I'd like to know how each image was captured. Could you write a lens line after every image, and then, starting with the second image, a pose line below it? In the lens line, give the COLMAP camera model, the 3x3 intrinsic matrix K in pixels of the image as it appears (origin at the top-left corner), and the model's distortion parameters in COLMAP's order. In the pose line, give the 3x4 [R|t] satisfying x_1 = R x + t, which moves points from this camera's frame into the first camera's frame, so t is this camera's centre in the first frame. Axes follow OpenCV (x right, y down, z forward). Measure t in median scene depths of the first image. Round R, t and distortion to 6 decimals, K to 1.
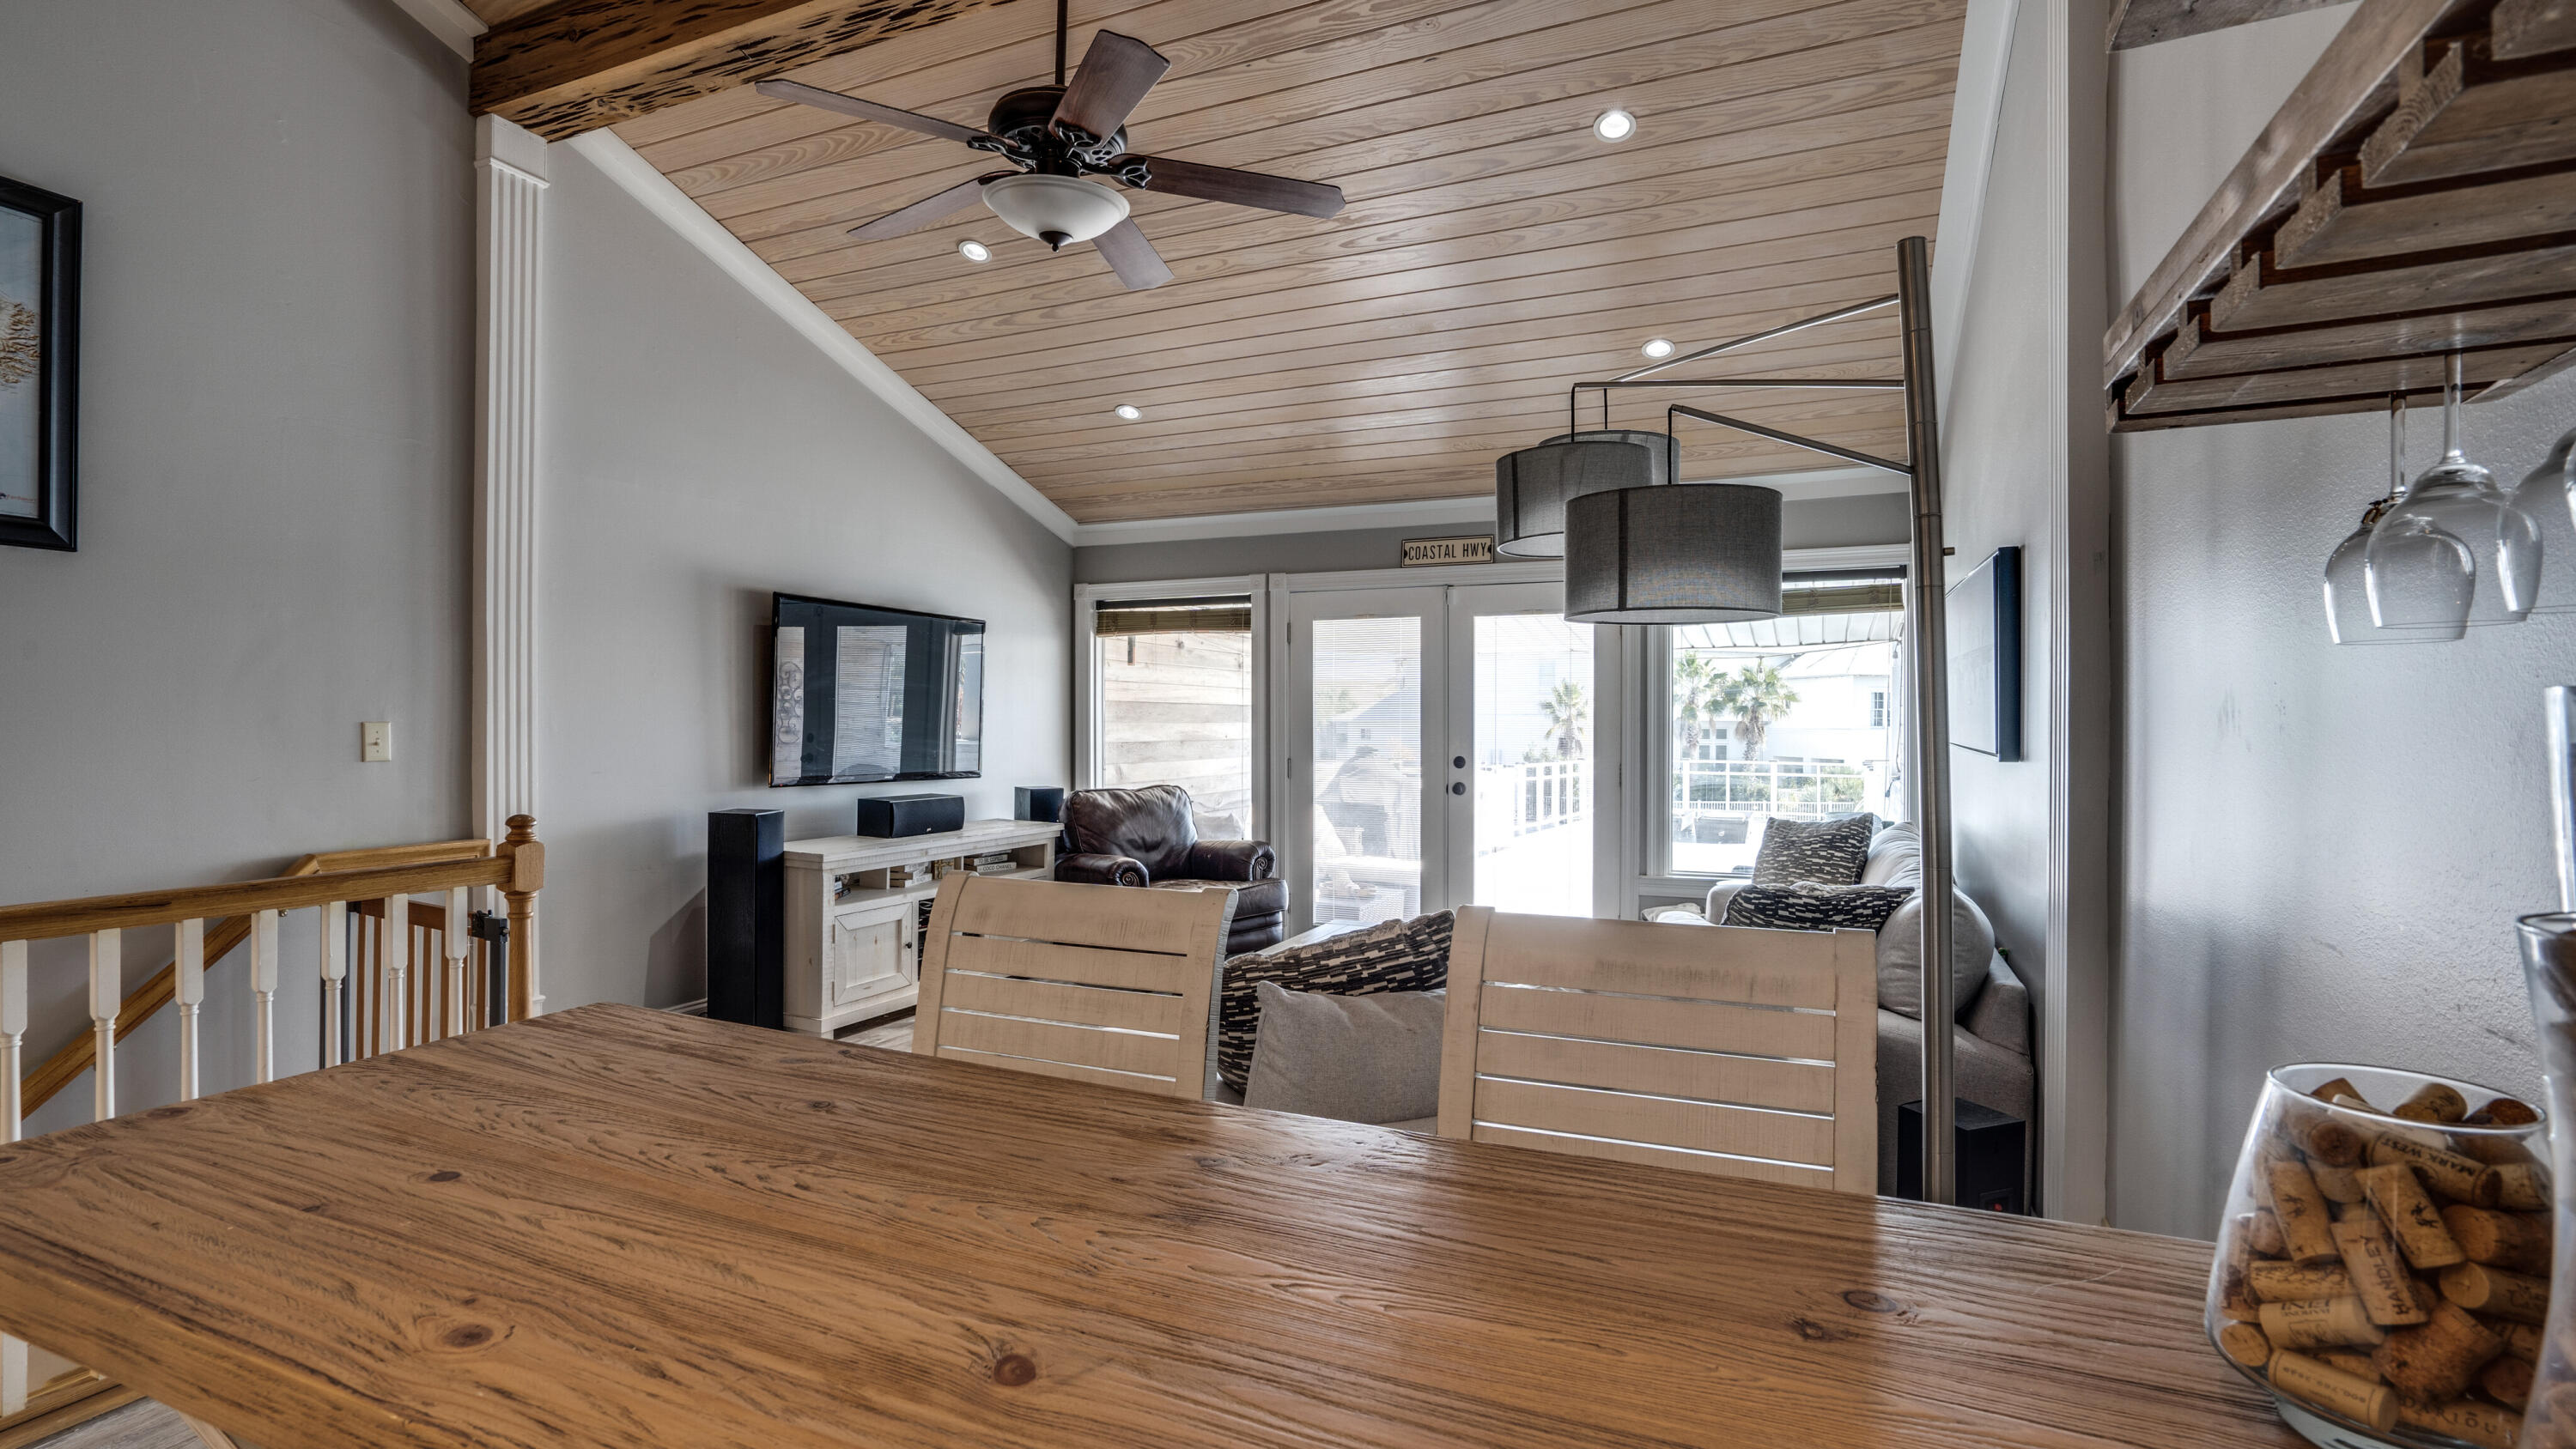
lens RADIAL K [[1192.0, 0, 1287.1], [0, 1192.0, 728.5], [0, 0, 1]] dist [-0.043616, 0.019380]
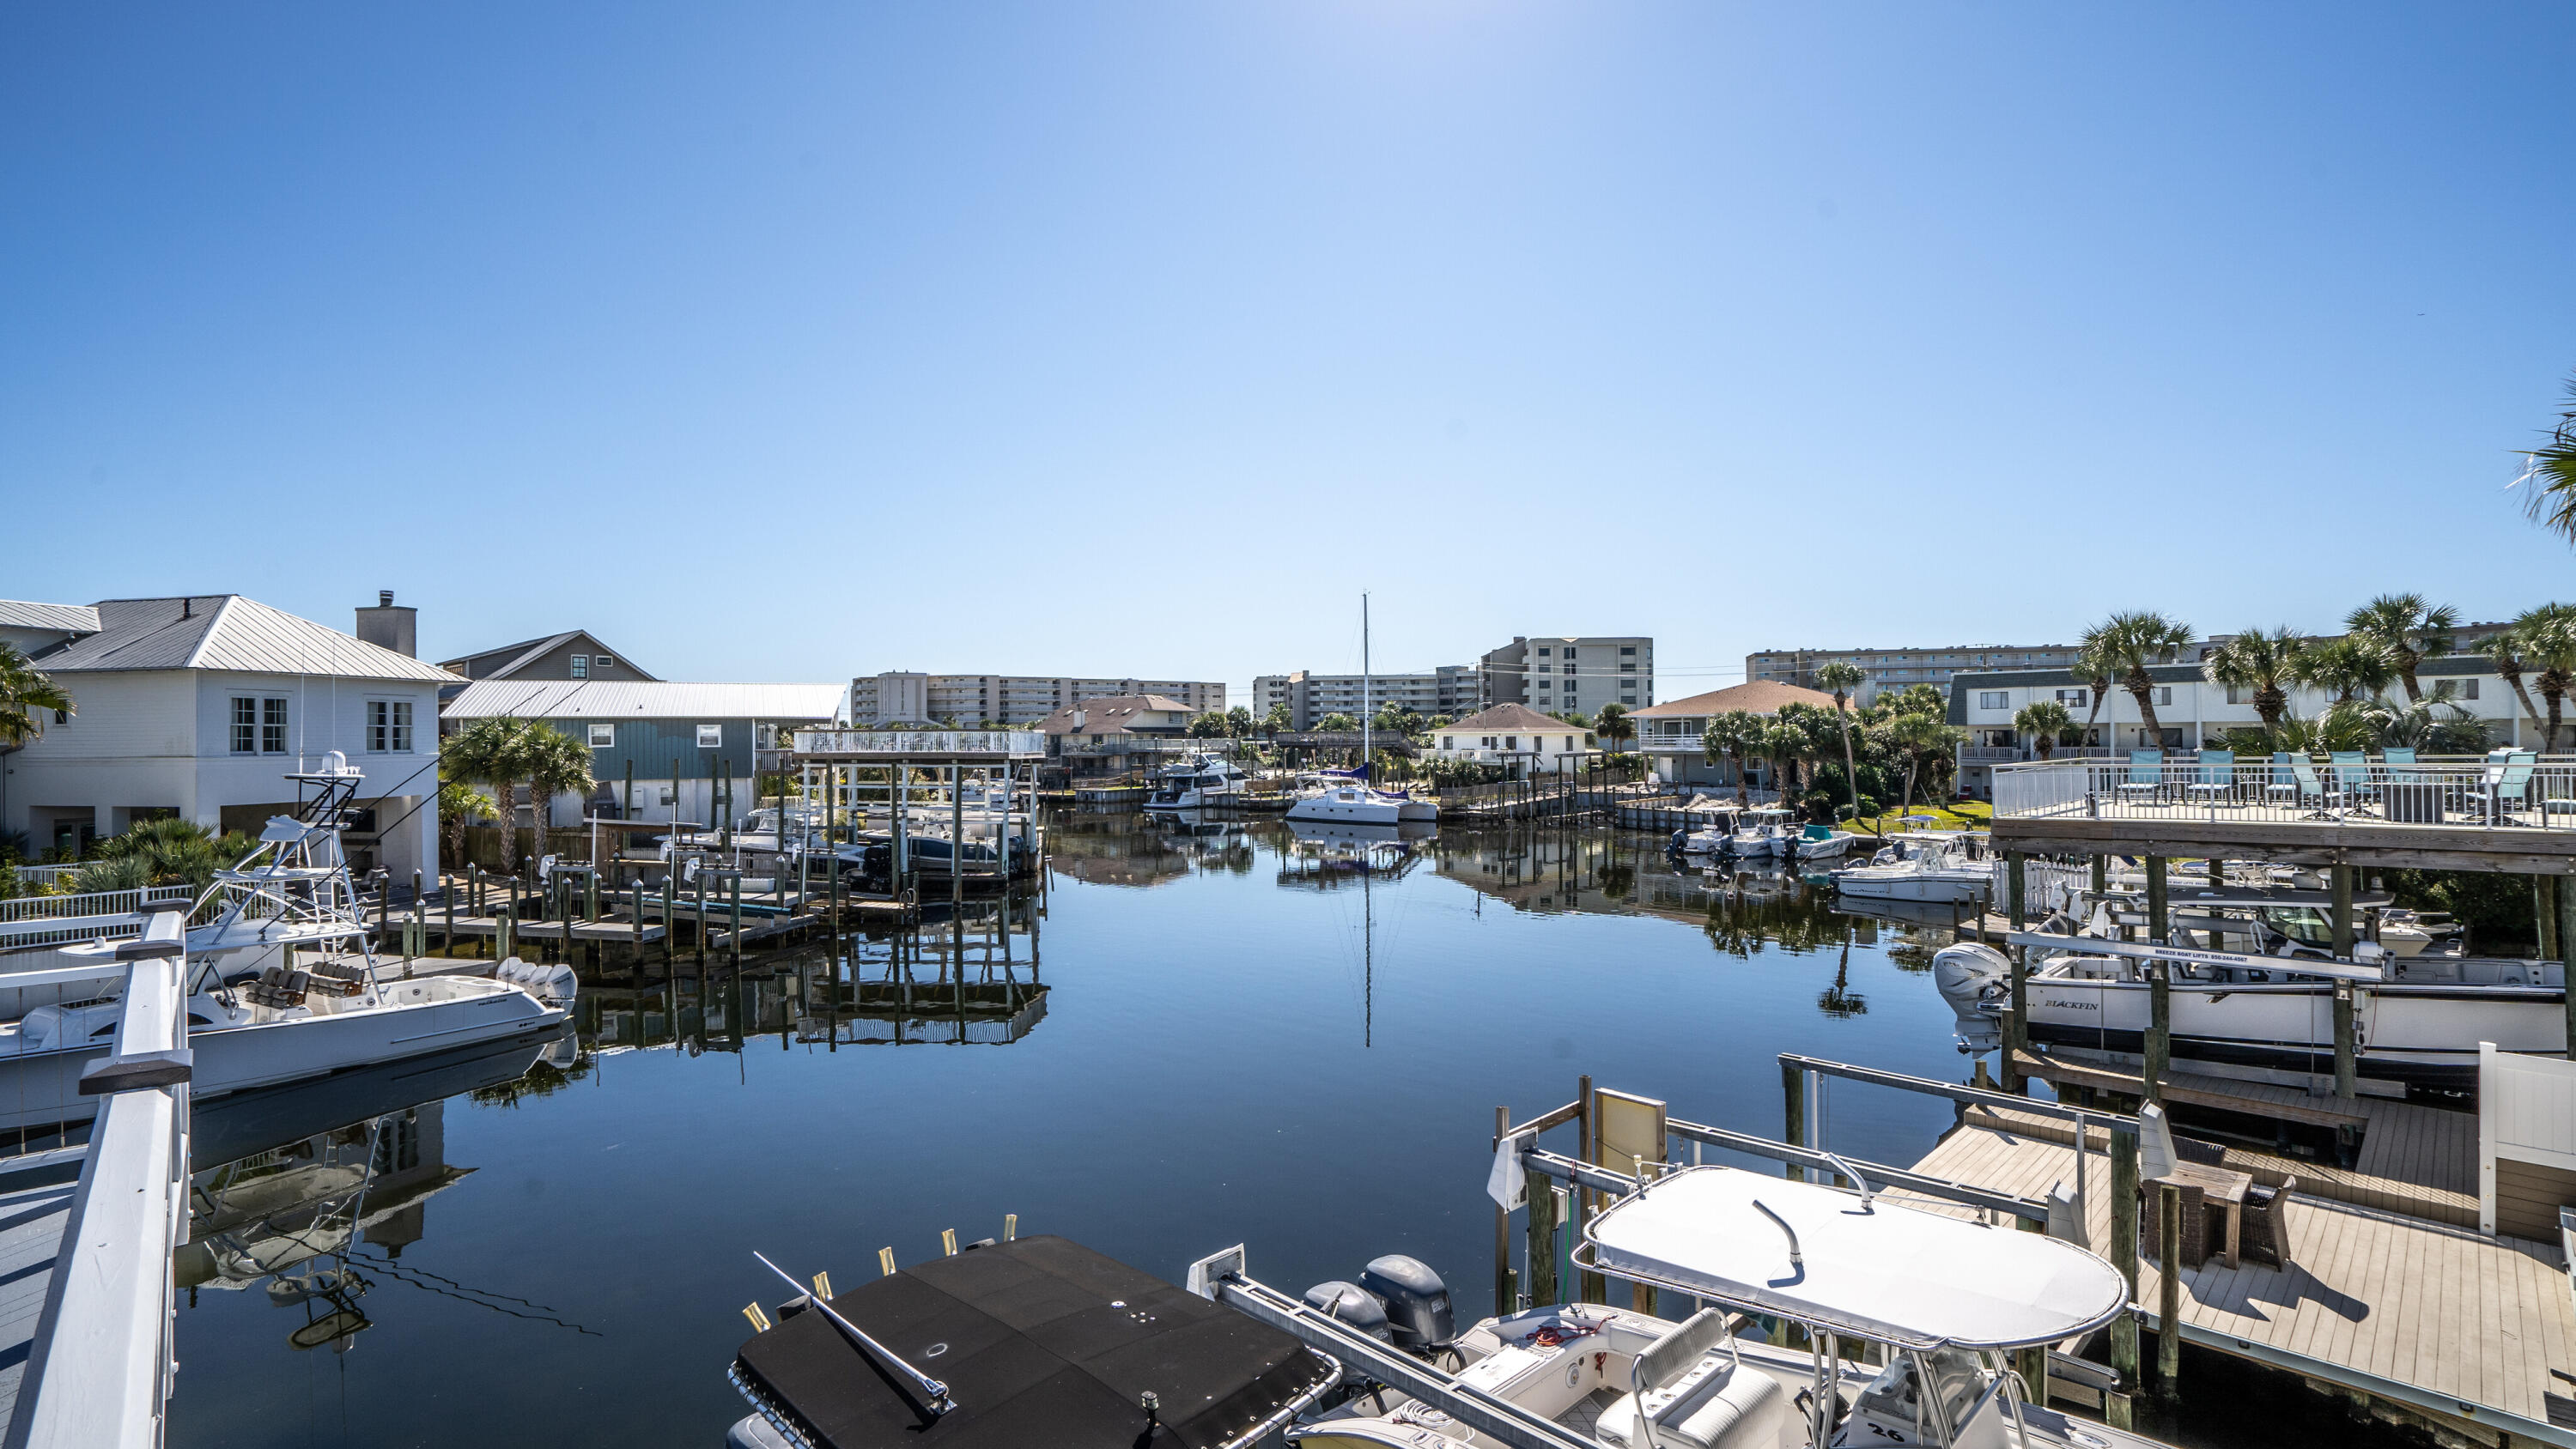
lens RADIAL K [[1189.7, 0, 1270.1], [0, 1189.7, 733.1], [0, 0, 1]] dist [-0.053828, 0.018579]
pose [[0.371313, -0.001298, 0.928507, 1.121337], [0.015221, 0.999873, -0.004690, -0.004041], [-0.928383, 0.015874, 0.371286, 2.222798]]
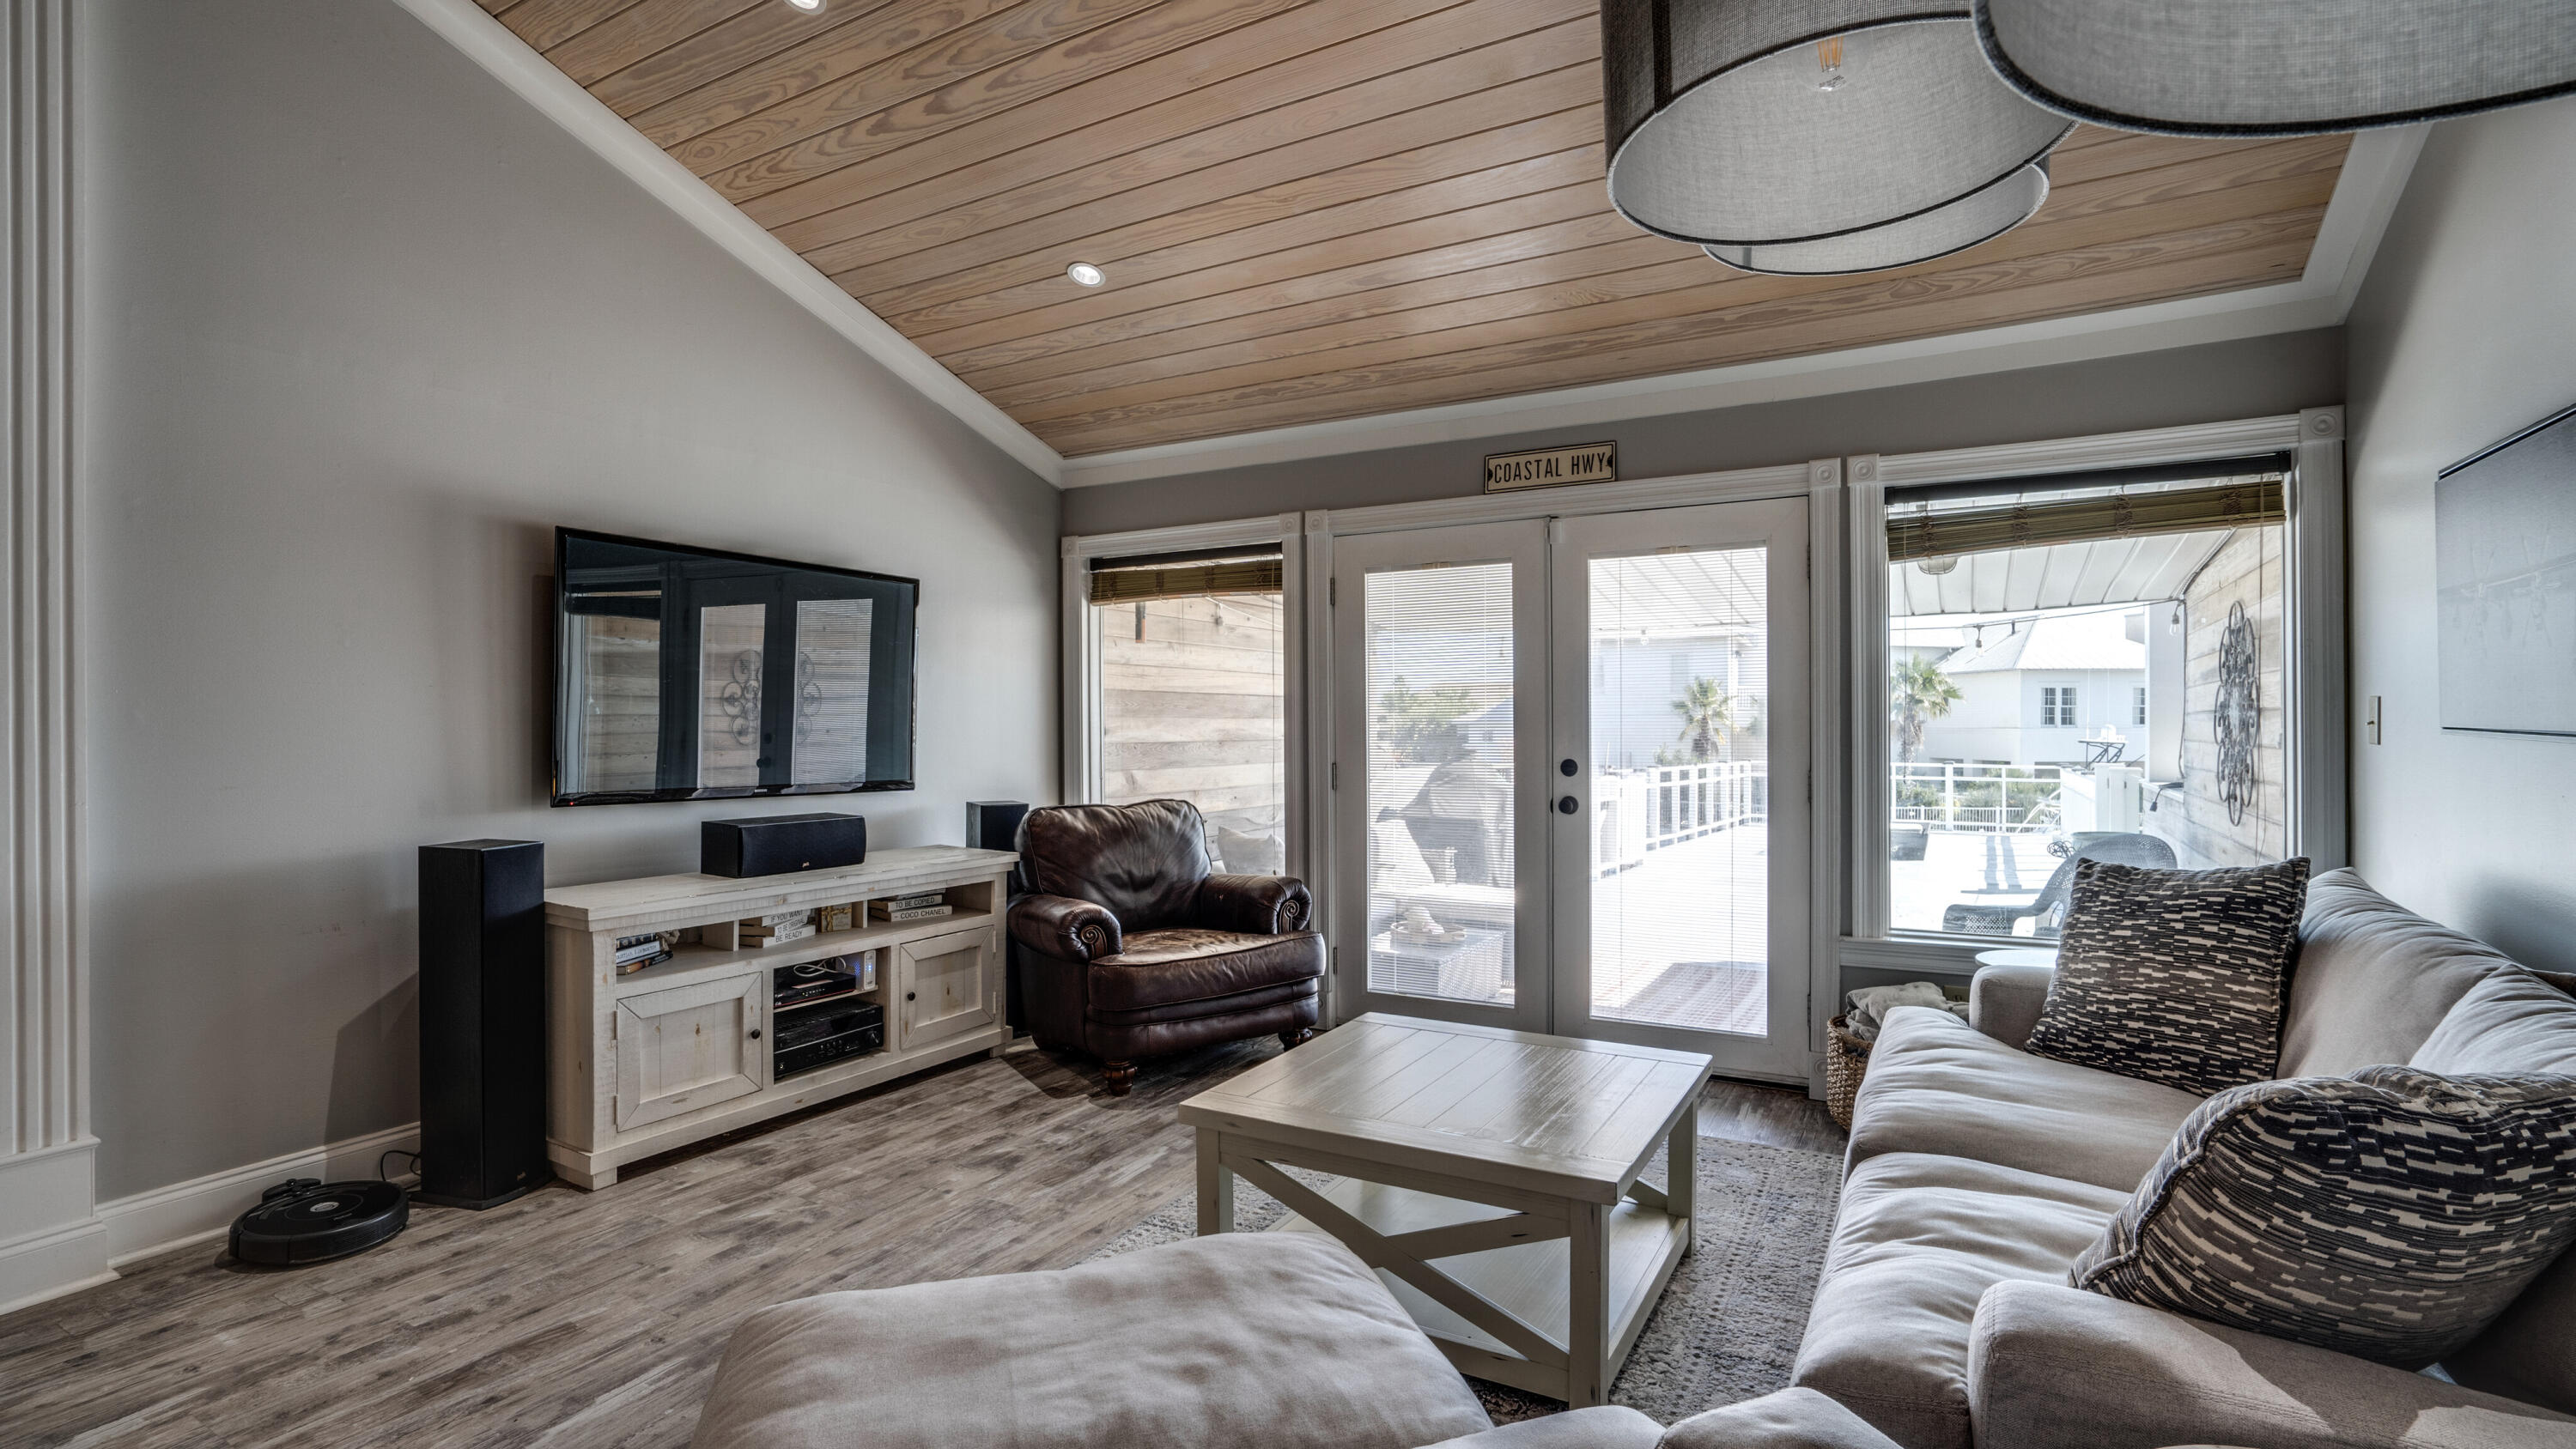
lens RADIAL K [[1192.0, 0, 1292.1], [0, 1192.0, 729.1], [0, 0, 1]] dist [-0.043616, 0.019380]
pose [[0.995031, -0.005803, -0.099400, 0.051950], [0.005544, 0.999980, -0.002877, 0.006649], [0.099415, 0.002312, 0.995043, 0.286192]]
